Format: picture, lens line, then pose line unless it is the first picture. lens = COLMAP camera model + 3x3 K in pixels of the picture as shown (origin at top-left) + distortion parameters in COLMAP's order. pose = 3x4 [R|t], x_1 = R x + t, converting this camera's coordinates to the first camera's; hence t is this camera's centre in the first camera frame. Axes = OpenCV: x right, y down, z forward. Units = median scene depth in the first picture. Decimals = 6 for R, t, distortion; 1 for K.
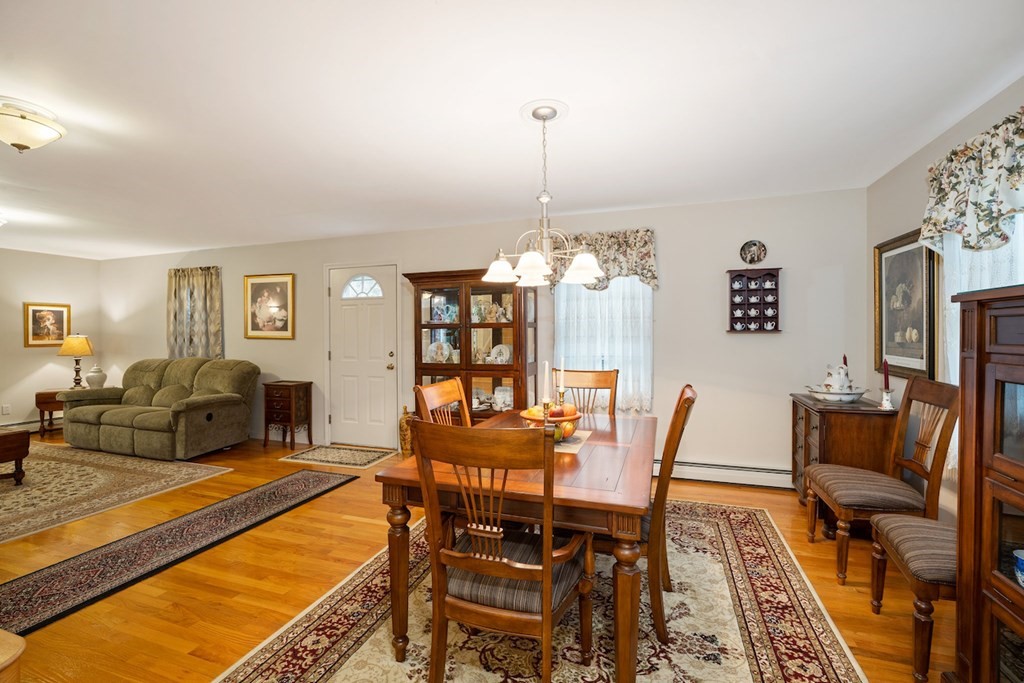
lens RADIAL K [[456.5, 0, 506.9], [0, 456.5, 333.4], [0, 0, 1]] dist [-0.003901, -0.000609]
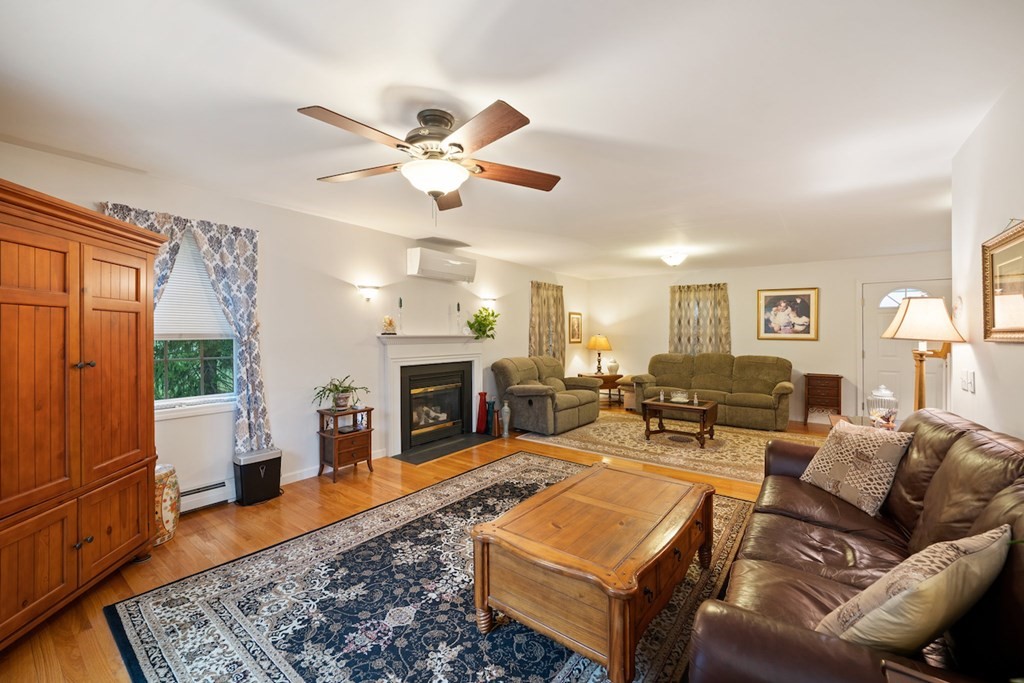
lens RADIAL K [[407.6, 0, 512.1], [0, 407.6, 332.5], [0, 0, 1]] dist [-0.008542, -0.000143]
pose [[0.956183, 0.006998, -0.292686, -0.982156], [-0.008122, 0.999964, -0.002624, 0.000700], [0.292657, 0.004886, 0.956205, -0.311676]]
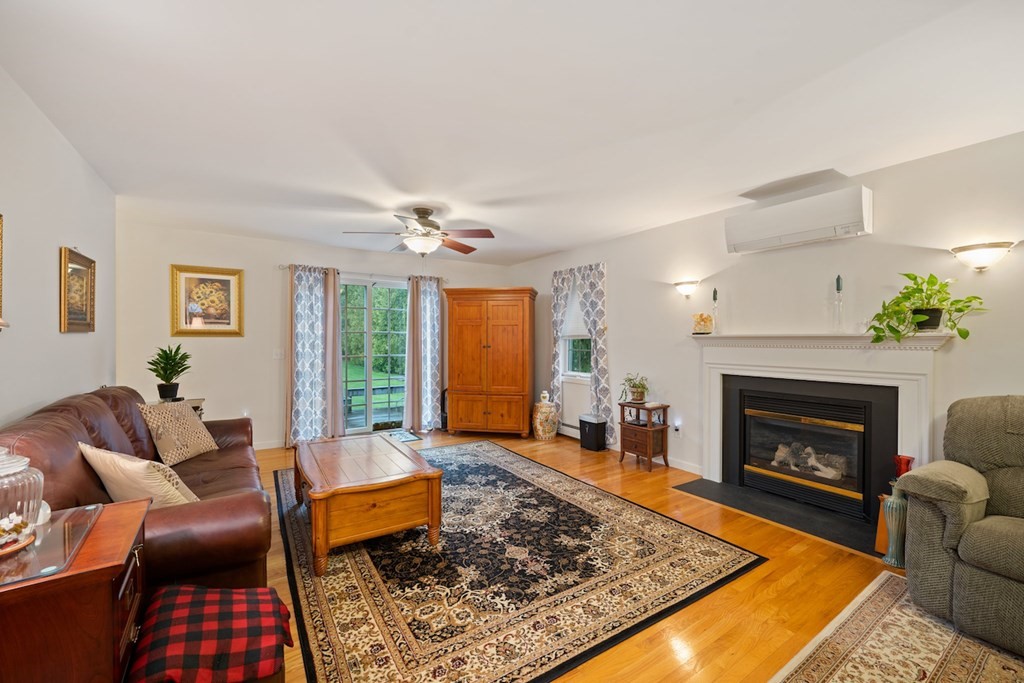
lens RADIAL K [[417.5, 0, 515.1], [0, 417.5, 340.7], [0, 0, 1]] dist [-0.002805, -0.000180]
pose [[-0.593941, 0.008778, -0.804460, -0.687800], [0.000769, 0.999946, 0.010343, 0.008238], [0.804508, 0.005524, -0.593916, 0.580909]]
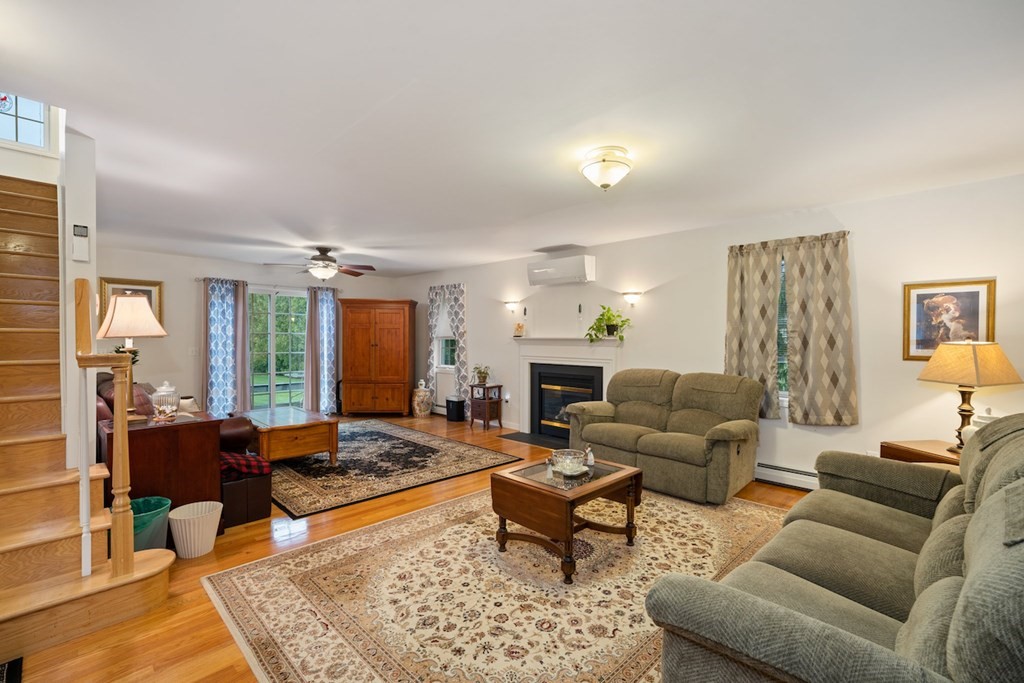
lens RADIAL K [[454.9, 0, 515.2], [0, 454.9, 342.4], [0, 0, 1]] dist [-0.000249, -0.000141]
pose [[-0.419492, 0.013886, -0.907653, -0.370152], [-0.003295, 0.999853, 0.016819, -0.000781], [0.907753, 0.010046, -0.419384, 0.906197]]
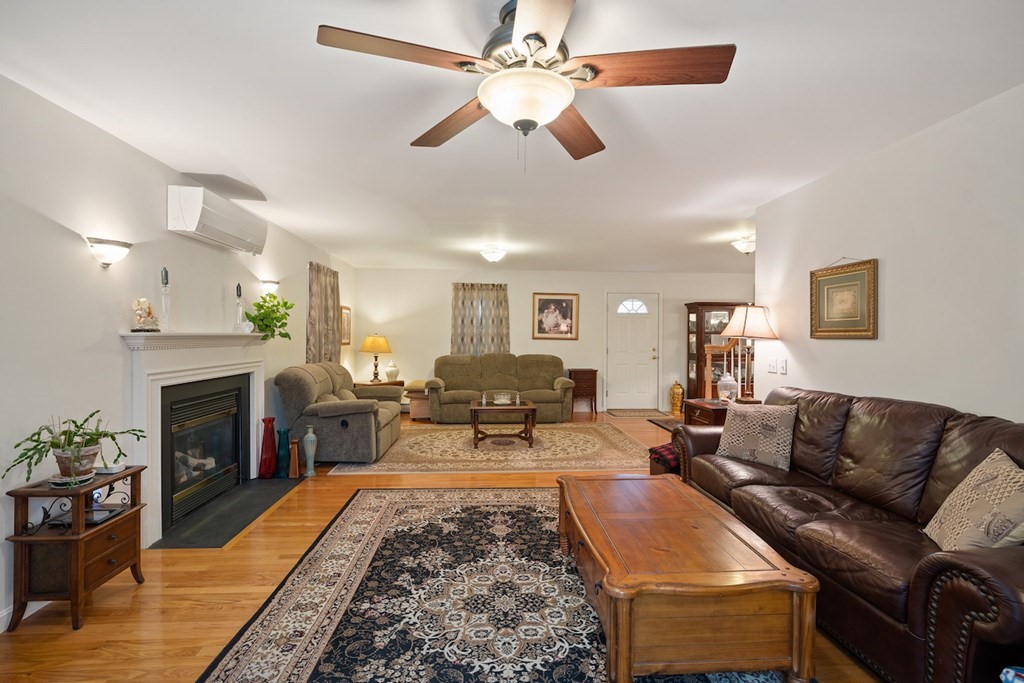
lens RADIAL K [[456.5, 0, 506.9], [0, 456.5, 333.4], [0, 0, 1]] dist [-0.003901, -0.000609]
pose [[0.918533, 0.012247, 0.395154, -1.291628], [-0.009664, 0.999917, -0.008526, 0.007149], [-0.395226, 0.004013, 0.918575, -0.234620]]
